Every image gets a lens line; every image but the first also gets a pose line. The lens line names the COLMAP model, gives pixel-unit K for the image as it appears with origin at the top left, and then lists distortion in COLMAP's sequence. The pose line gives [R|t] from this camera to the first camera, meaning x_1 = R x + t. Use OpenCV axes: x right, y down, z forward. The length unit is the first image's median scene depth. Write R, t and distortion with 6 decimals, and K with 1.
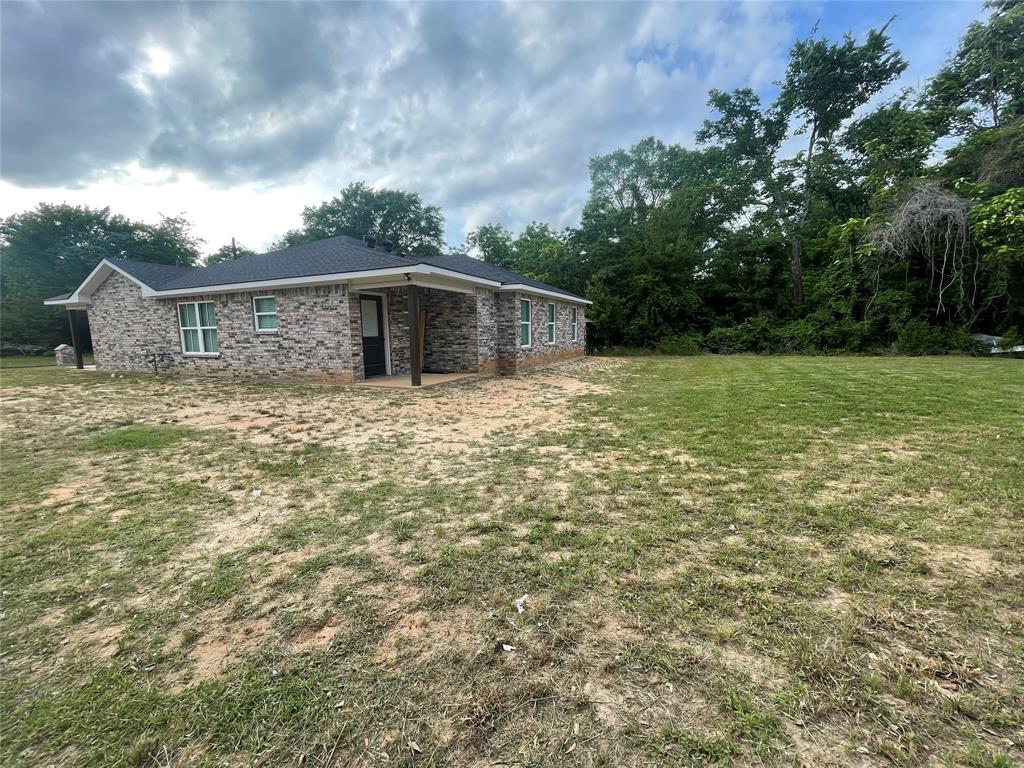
lens RADIAL K [[406.3, 0, 514.7], [0, 406.3, 378.2], [0, 0, 1]] dist [-0.001262, 0.000504]
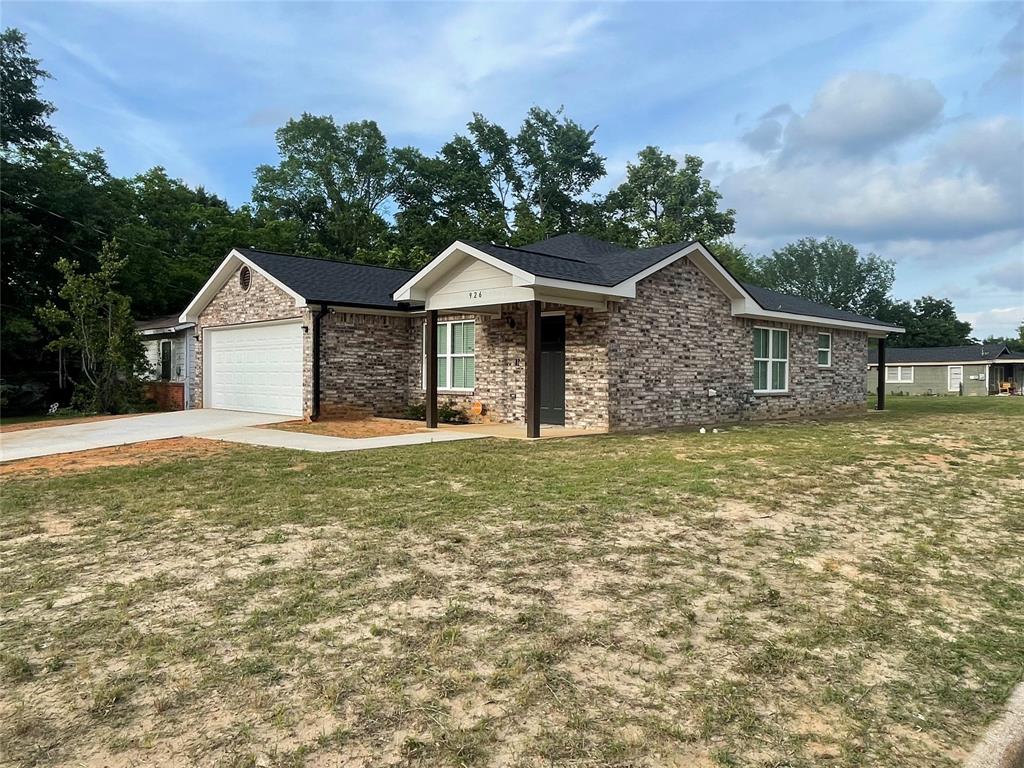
lens RADIAL K [[723.9, 0, 513.5], [0, 723.9, 382.6], [0, 0, 1]] dist [-0.001842, -0.000124]
pose [[0.383673, 0.012275, 0.923388, -4.488505], [0.101586, 0.993282, -0.055414, -0.098570], [-0.917865, 0.115064, 0.379848, 1.807943]]
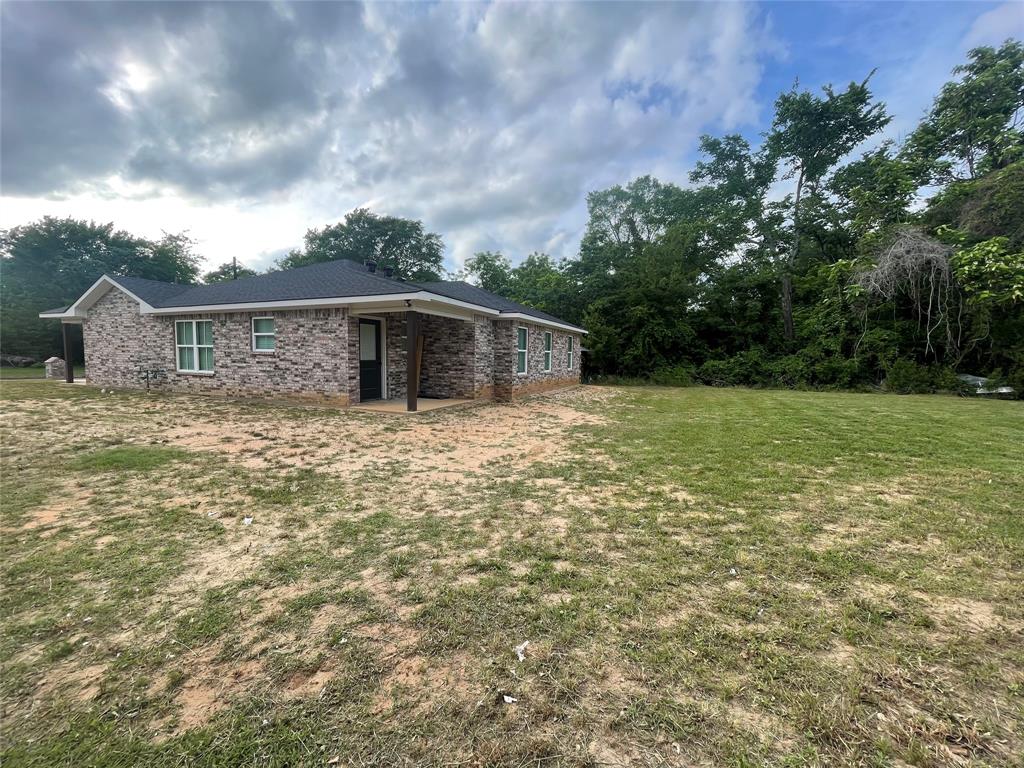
lens RADIAL K [[406.3, 0, 514.1], [0, 406.3, 377.8], [0, 0, 1]] dist [-0.001262, 0.000504]
pose [[0.999449, 0.030155, 0.013836, -0.012982], [-0.029247, 0.997666, -0.061700, -0.013650], [-0.015664, 0.061262, 0.997999, -0.004838]]
